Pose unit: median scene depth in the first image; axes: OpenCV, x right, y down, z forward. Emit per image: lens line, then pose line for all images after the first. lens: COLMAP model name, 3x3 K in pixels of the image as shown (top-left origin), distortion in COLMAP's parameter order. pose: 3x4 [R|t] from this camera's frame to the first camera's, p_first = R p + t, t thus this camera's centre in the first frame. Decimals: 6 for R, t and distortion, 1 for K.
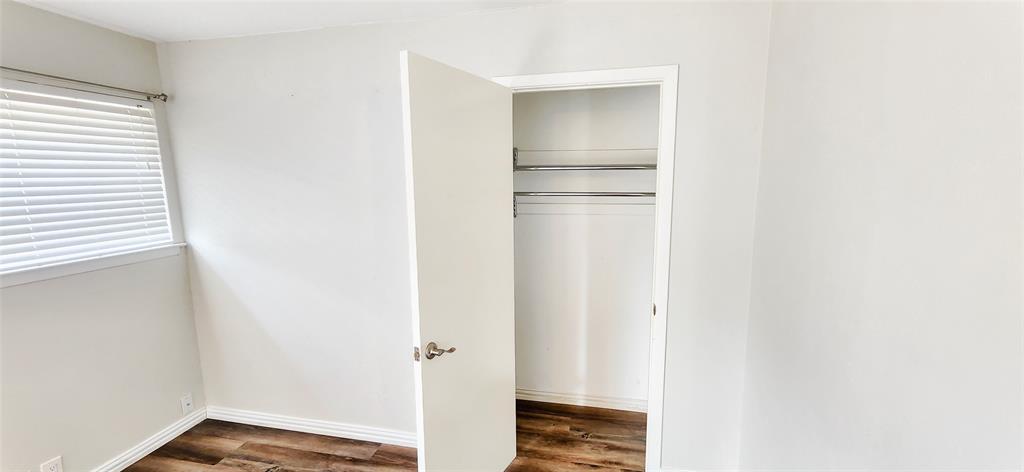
lens RADIAL K [[420.5, 0, 505.8], [0, 420.5, 239.6], [0, 0, 1]] dist [0.001640, -0.000080]
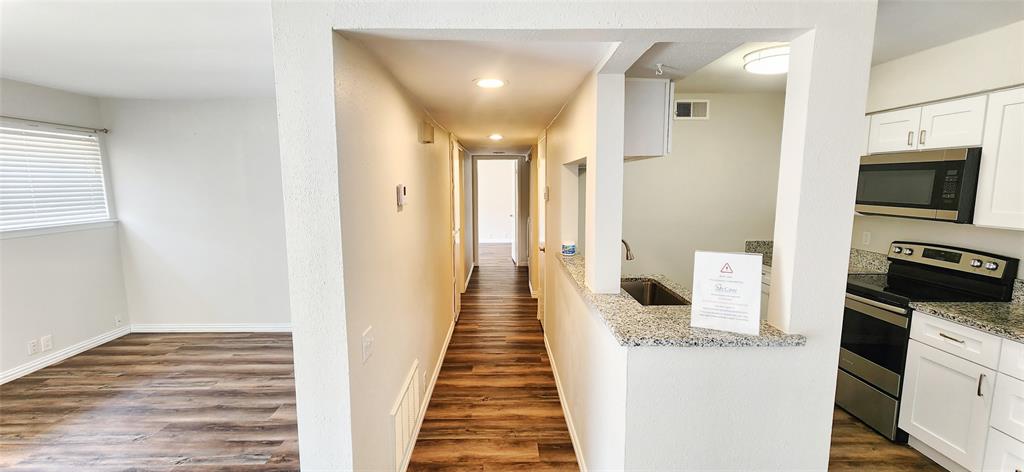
lens RADIAL K [[420.5, 0, 505.8], [0, 420.5, 239.6], [0, 0, 1]] dist [0.001640, -0.000080]
pose [[0.973434, -0.022754, 0.227835, 0.334776], [0.026383, 0.999569, -0.012895, 0.152750], [-0.227443, 0.018563, 0.973614, -0.955271]]
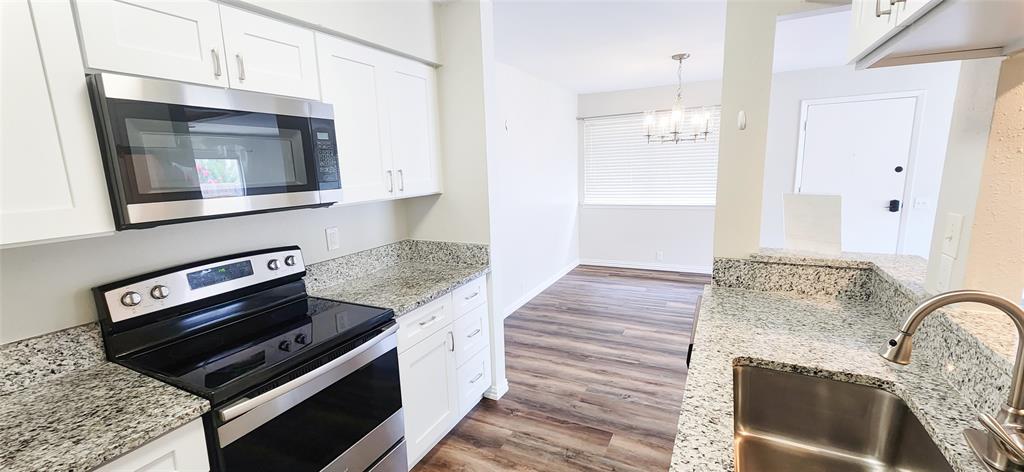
lens RADIAL K [[420.5, 0, 505.8], [0, 420.5, 239.6], [0, 0, 1]] dist [0.001640, -0.000080]
pose [[-0.965071, -0.002871, 0.261972, 1.082387], [0.080396, 0.948449, 0.306563, -0.010202], [-0.249347, 0.316917, -0.915090, 0.341285]]
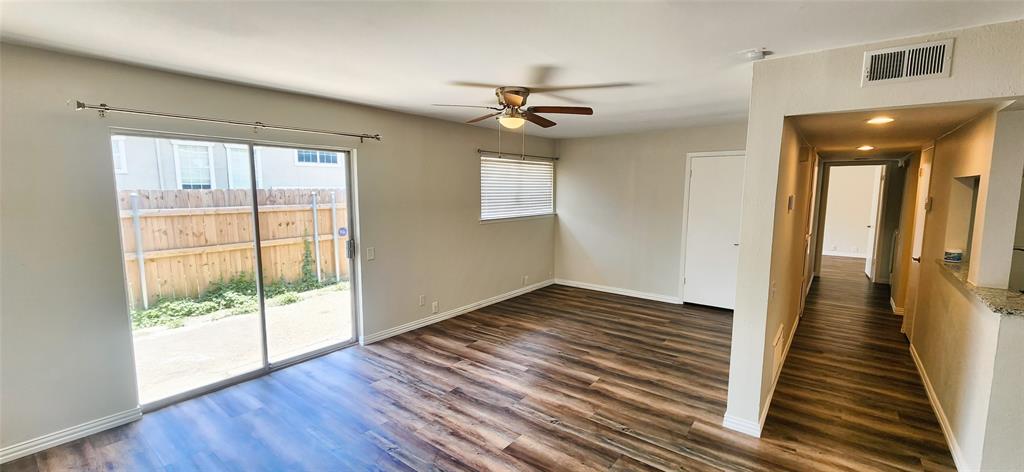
lens RADIAL K [[420.5, 0, 505.8], [0, 420.5, 239.6], [0, 0, 1]] dist [0.001640, -0.000080]
pose [[0.898288, 0.064275, -0.434680, 0.114608], [-0.073719, 0.997267, -0.004881, 0.221936], [0.433179, 0.036429, 0.900572, -1.567212]]
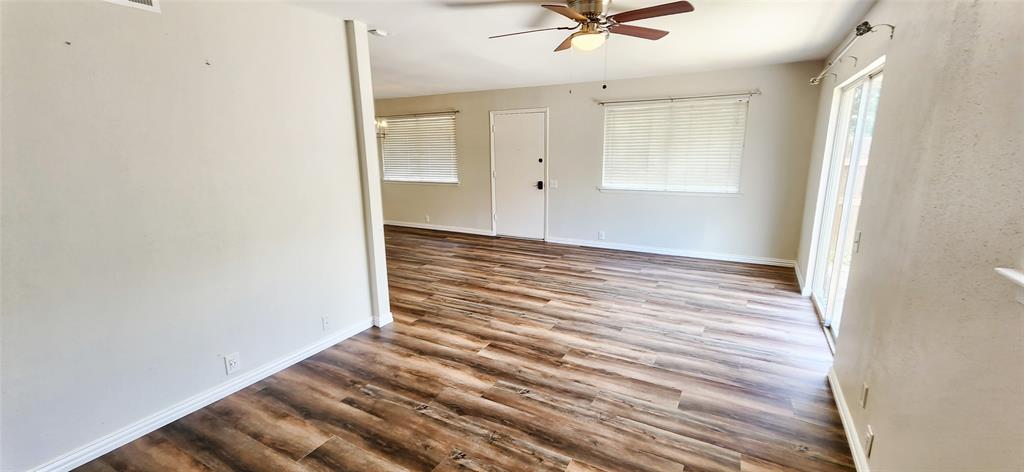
lens RADIAL K [[425.8, 0, 515.8], [0, 425.8, 237.5], [0, 0, 1]] dist [0.001439, 0.000125]
pose [[-0.959960, -0.042923, 0.276830, -0.616786], [0.055780, 0.939117, 0.339039, -0.073090], [-0.274529, 0.340906, -0.899120, 0.803799]]
